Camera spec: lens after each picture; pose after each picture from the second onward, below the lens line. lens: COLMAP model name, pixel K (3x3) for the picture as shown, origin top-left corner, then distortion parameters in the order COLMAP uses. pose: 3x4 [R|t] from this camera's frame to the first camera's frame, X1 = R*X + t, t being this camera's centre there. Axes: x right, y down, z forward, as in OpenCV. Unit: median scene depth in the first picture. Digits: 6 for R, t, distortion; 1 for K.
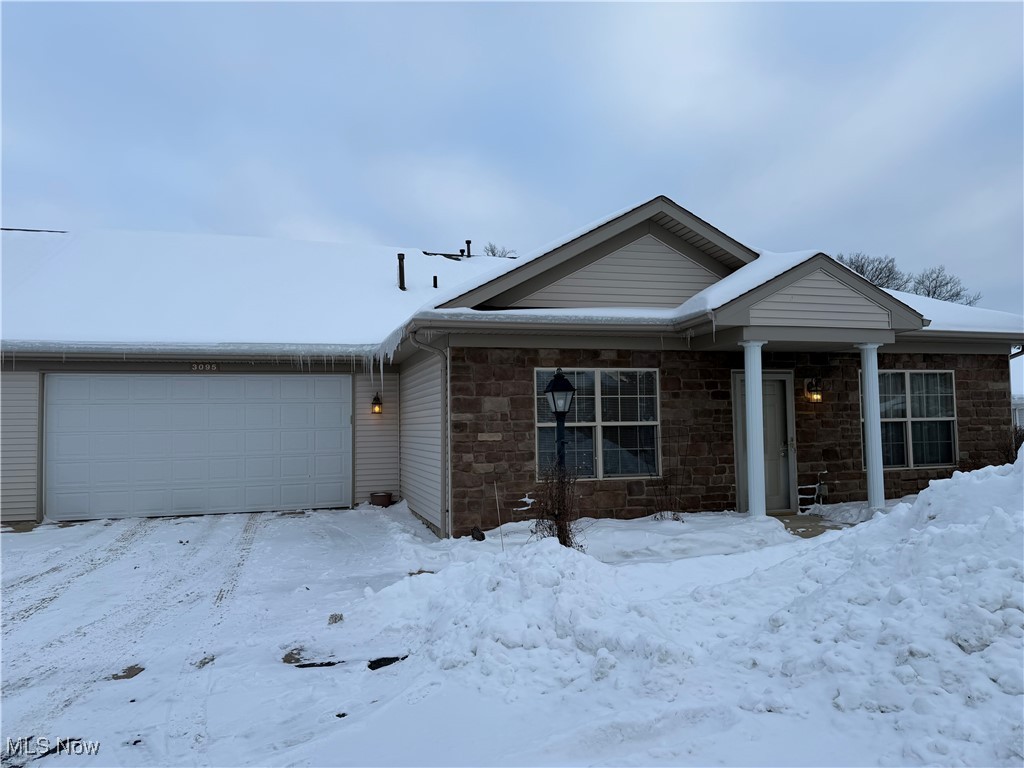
lens RADIAL K [[693.4, 0, 483.7], [0, 693.4, 388.3], [0, 0, 1]] dist [0.043434, -0.045810]
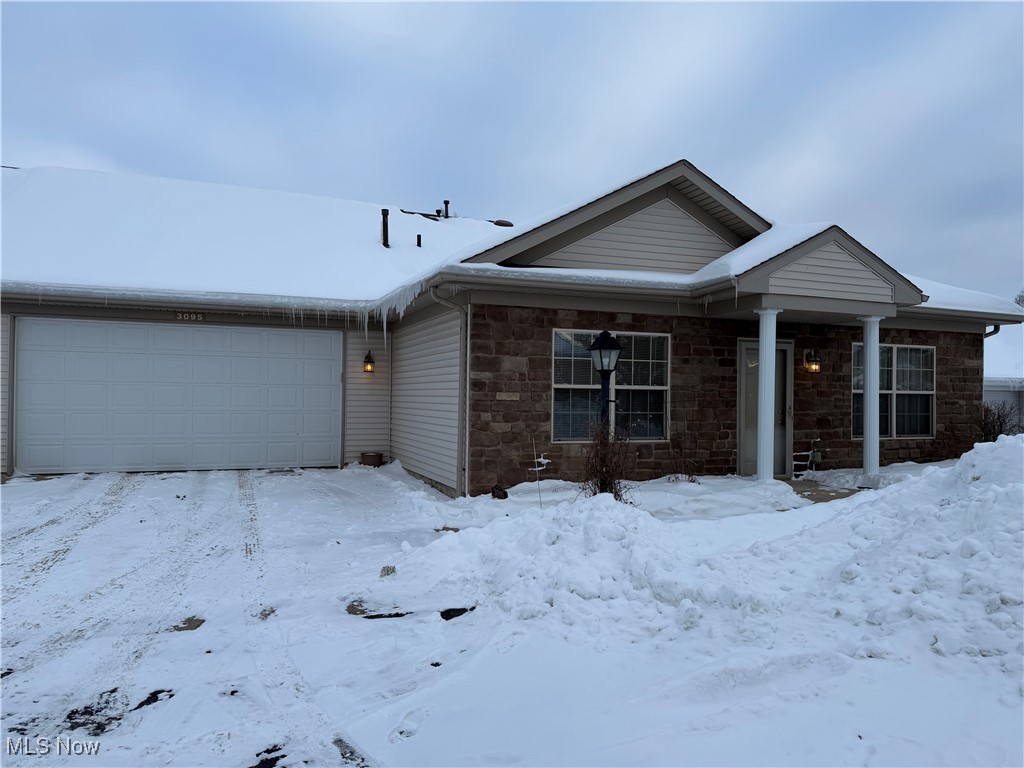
lens RADIAL K [[693.4, 0, 487.0], [0, 693.4, 387.2], [0, 0, 1]] dist [0.043434, -0.045810]
pose [[0.995501, 0.029559, 0.090020, -0.104713], [-0.033406, 0.998579, 0.041528, 0.016215], [-0.088665, -0.044348, 0.995074, 0.016156]]
